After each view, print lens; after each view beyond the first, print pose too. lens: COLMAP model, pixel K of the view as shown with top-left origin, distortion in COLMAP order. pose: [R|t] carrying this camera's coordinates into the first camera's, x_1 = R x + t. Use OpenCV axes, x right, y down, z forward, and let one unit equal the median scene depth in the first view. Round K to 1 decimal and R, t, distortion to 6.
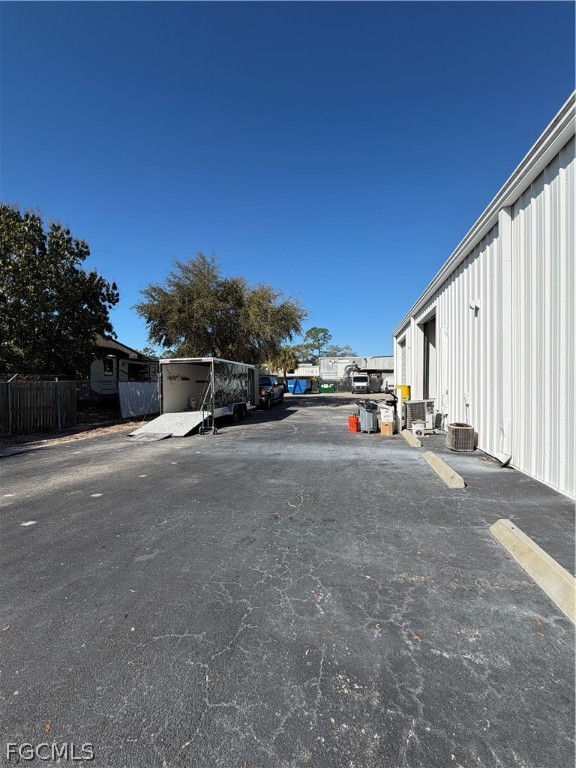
lens RADIAL K [[305.9, 0, 289.4], [0, 305.9, 382.6], [0, 0, 1]] dist [0.001144, -0.000235]
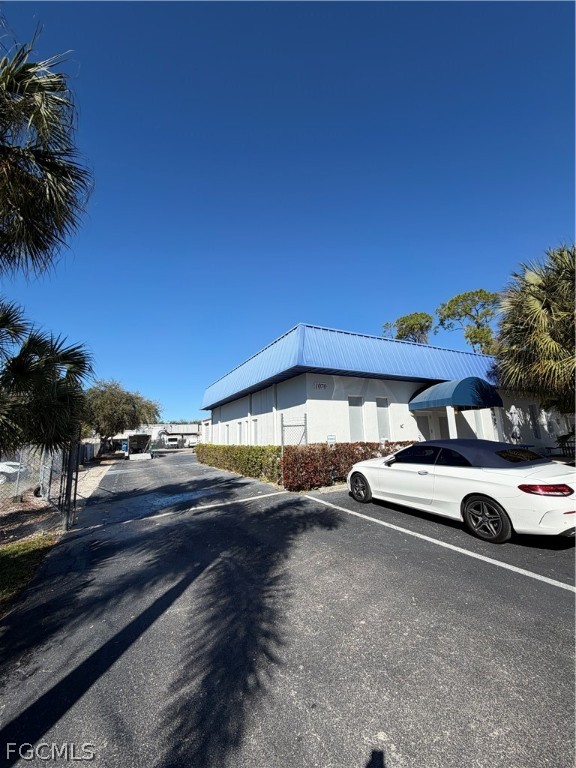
lens RADIAL K [[305.9, 0, 287.5], [0, 305.9, 383.3], [0, 0, 1]] dist [0.001144, -0.000235]
pose [[0.760609, 0.087303, 0.643313, -0.368525], [0.034162, 0.984162, -0.173949, -0.003378], [-0.648310, 0.154284, 0.745580, -0.638321]]
